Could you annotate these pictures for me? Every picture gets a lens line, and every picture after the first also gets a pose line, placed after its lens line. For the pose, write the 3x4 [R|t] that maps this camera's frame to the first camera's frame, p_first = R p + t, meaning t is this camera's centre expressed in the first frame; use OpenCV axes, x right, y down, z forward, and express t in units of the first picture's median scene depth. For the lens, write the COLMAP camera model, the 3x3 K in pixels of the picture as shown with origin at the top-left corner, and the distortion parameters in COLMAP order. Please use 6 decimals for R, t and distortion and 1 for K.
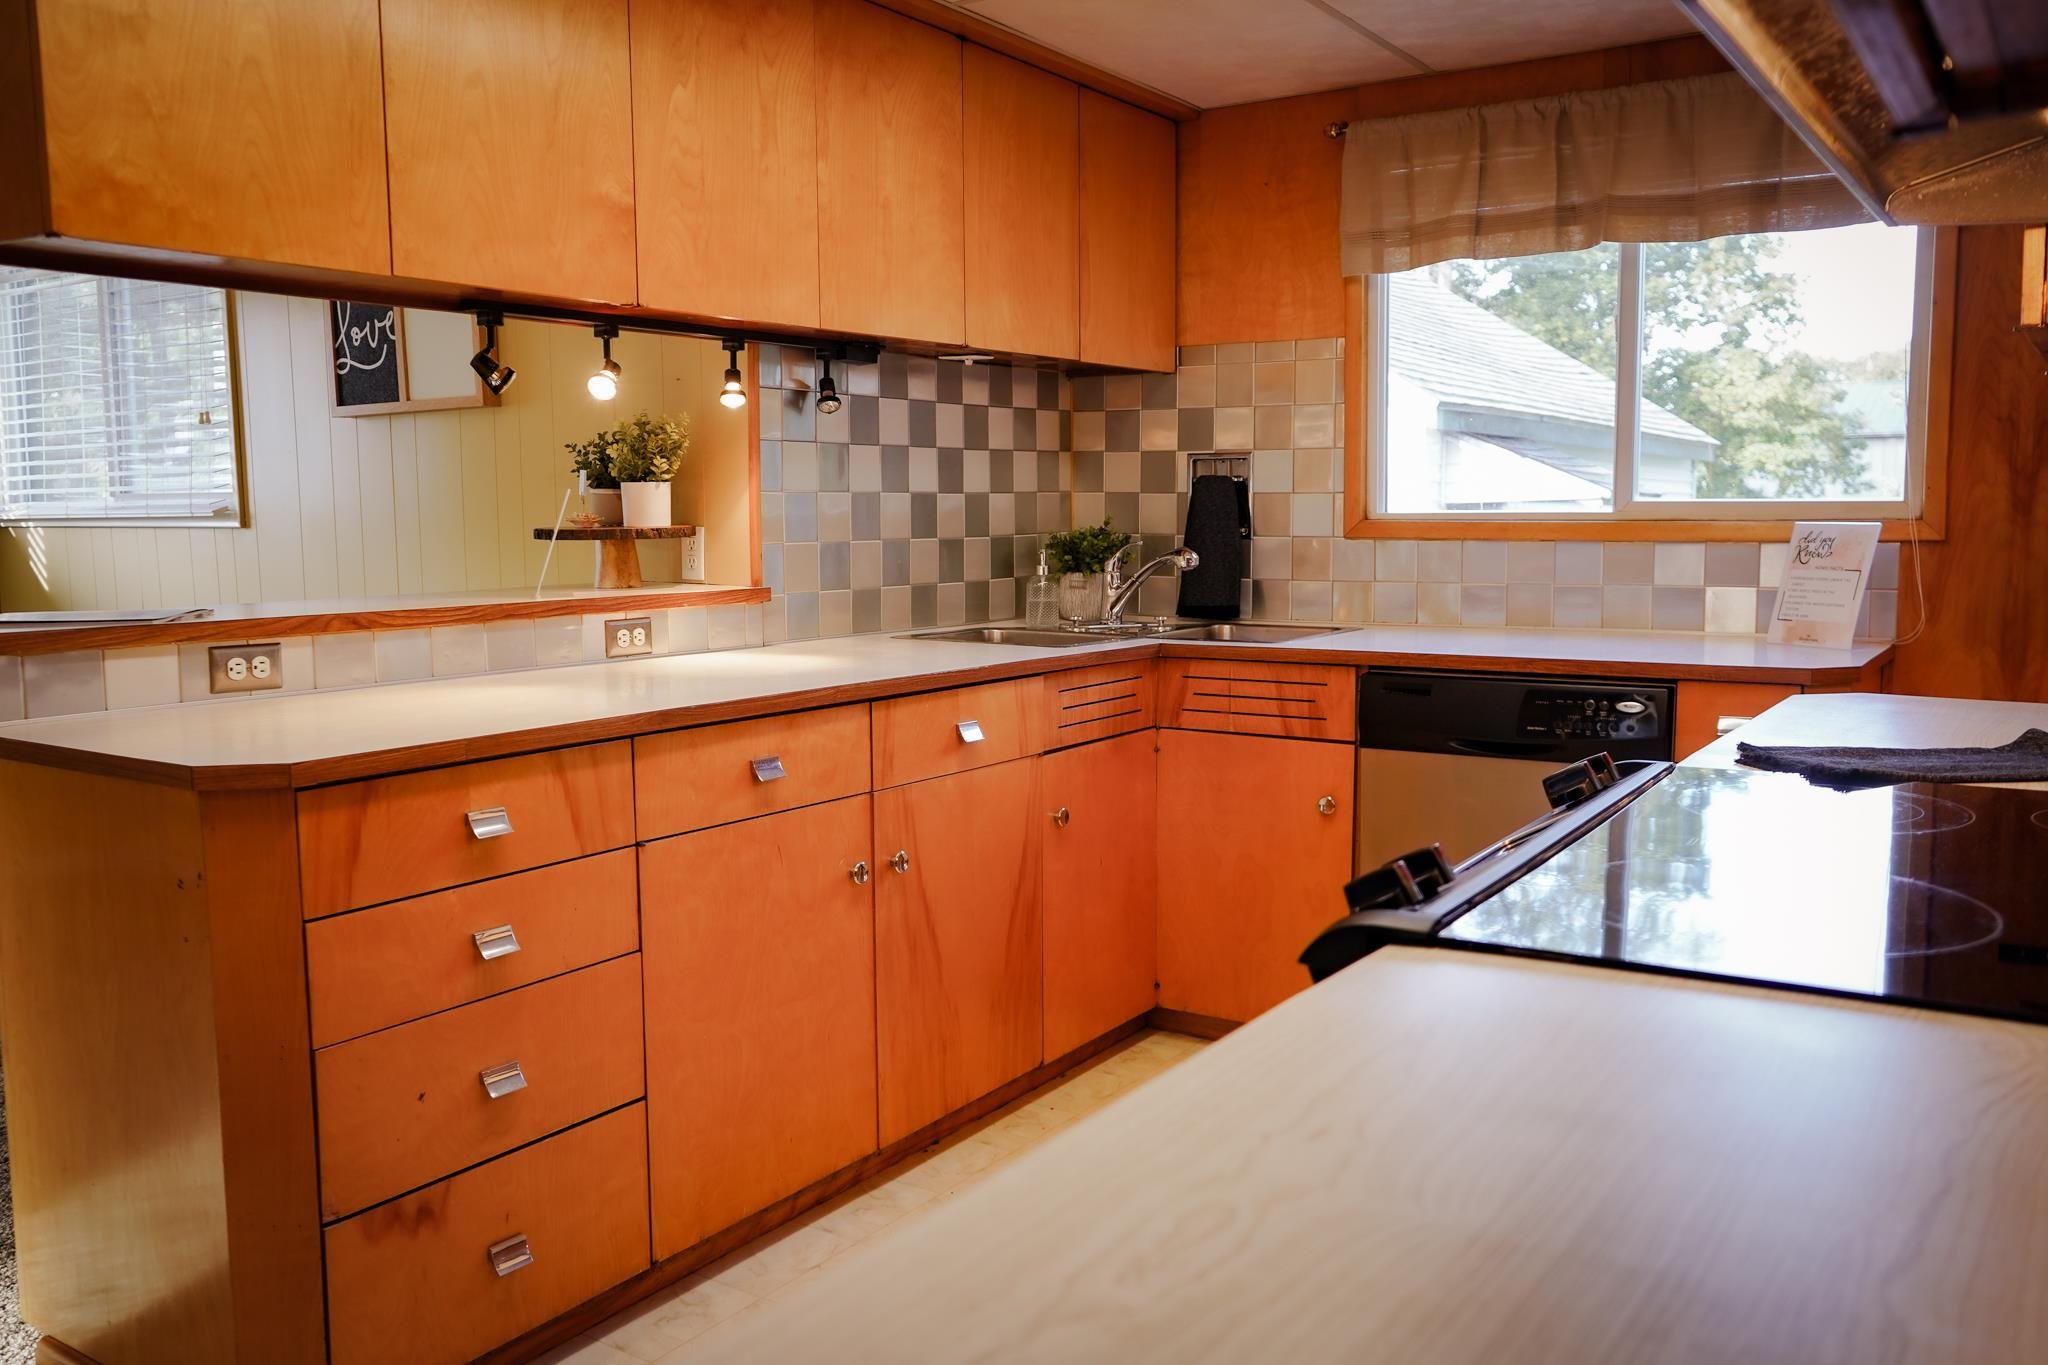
lens RADIAL K [[1624.0, 0, 1023.9], [0, 1624.0, 676.8], [0, 0, 1]] dist [0.003998, 0.000287]
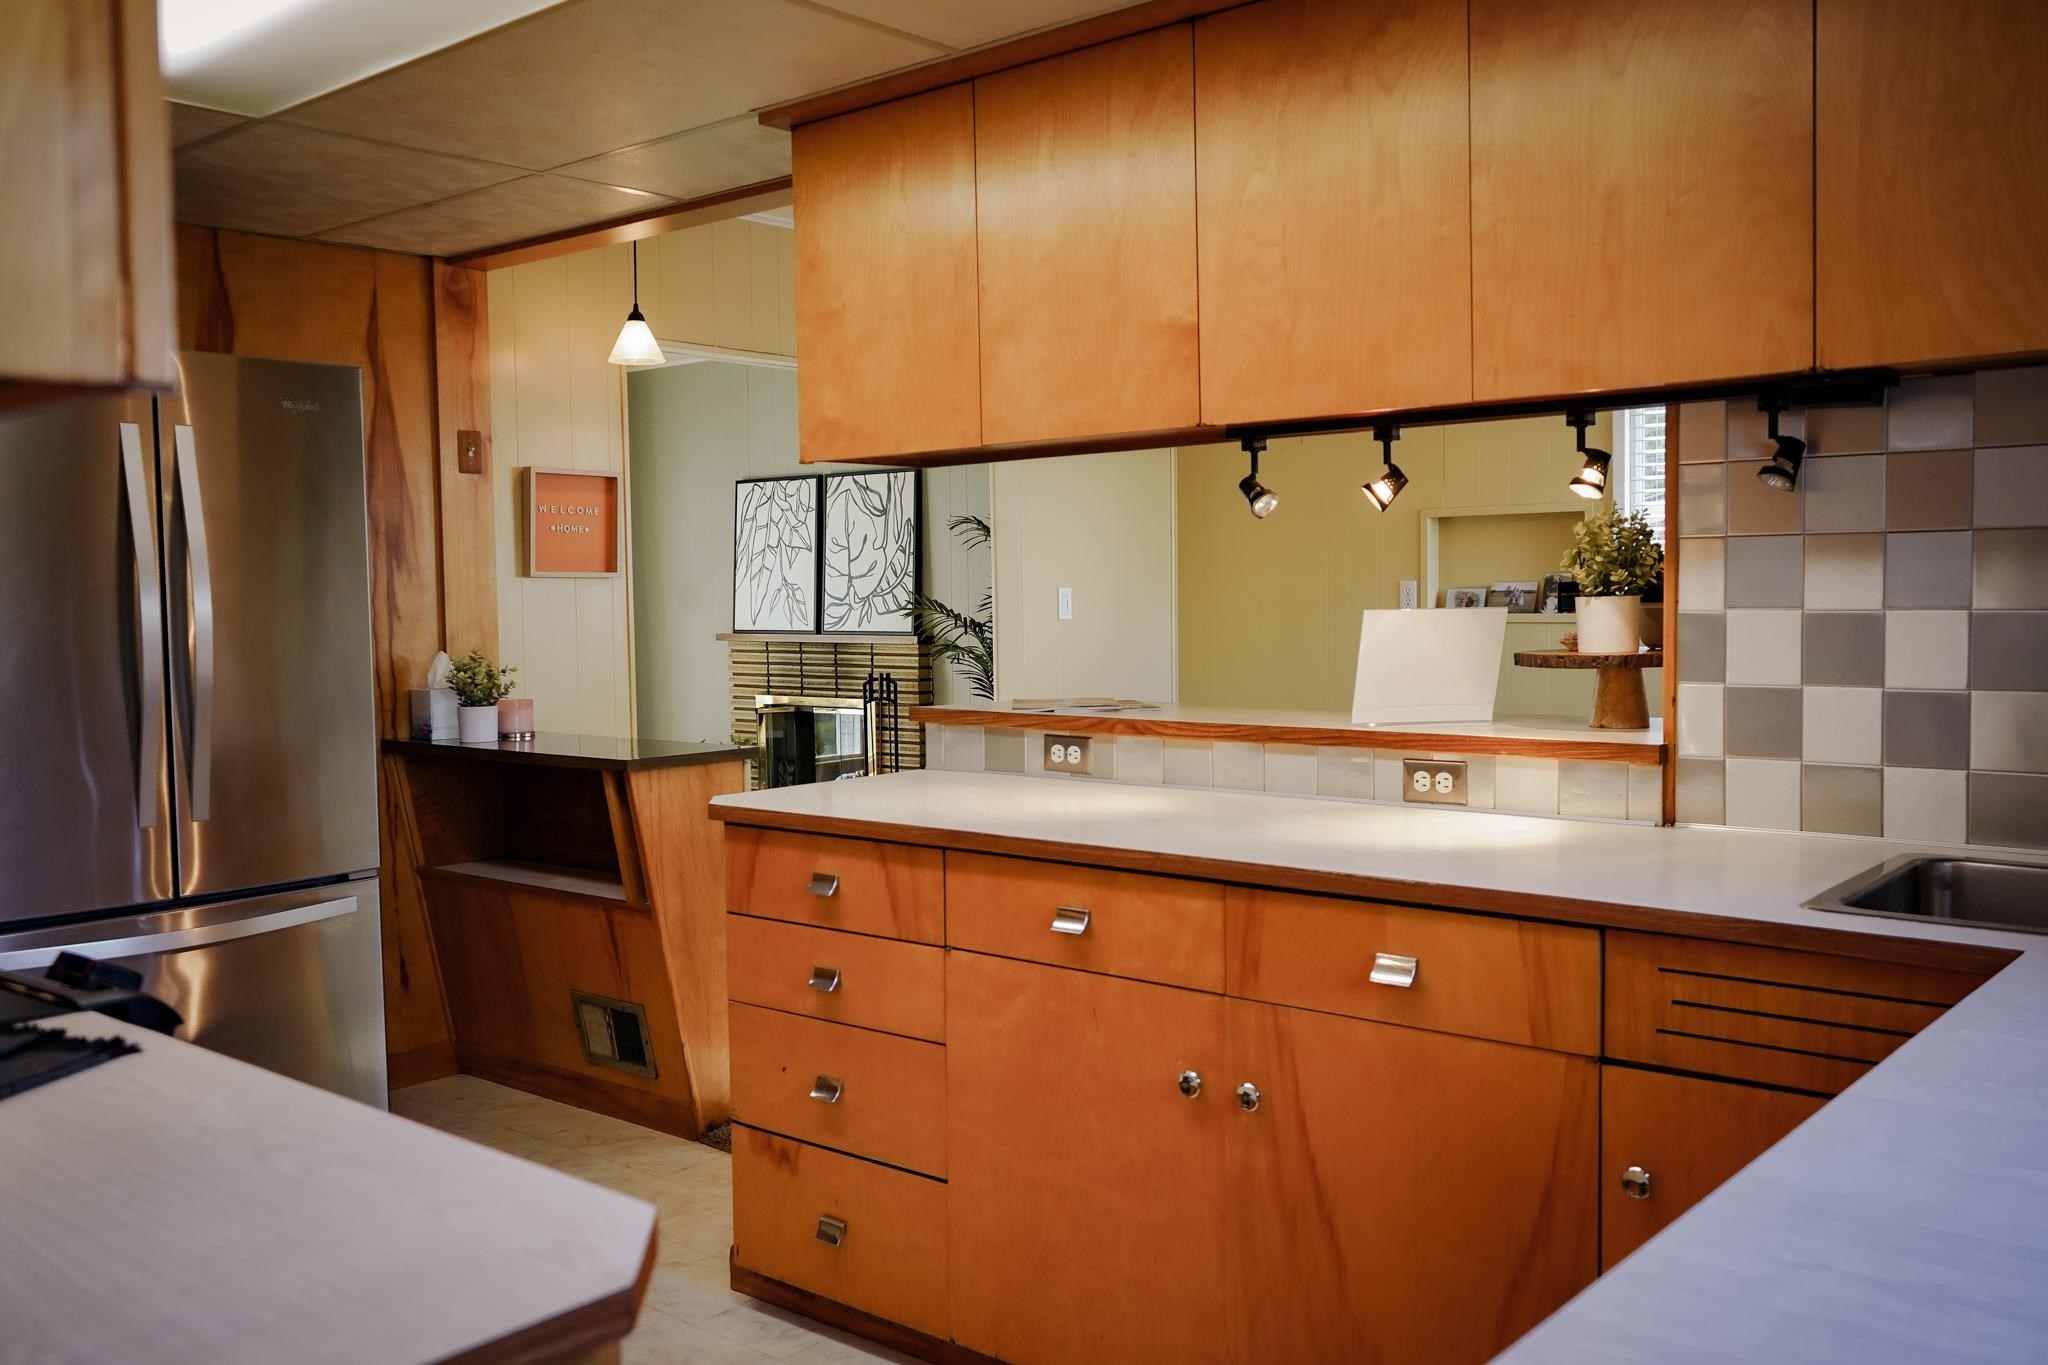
lens RADIAL K [[1802.9, 0, 1022.1], [0, 1802.9, 658.6], [0, 0, 1]] dist [-0.036680, -0.001818]
pose [[-0.119126, 0.050673, -0.991585, 0.779146], [-0.086345, 0.994384, 0.061189, -0.138759], [0.989118, 0.092907, -0.114081, 0.967734]]
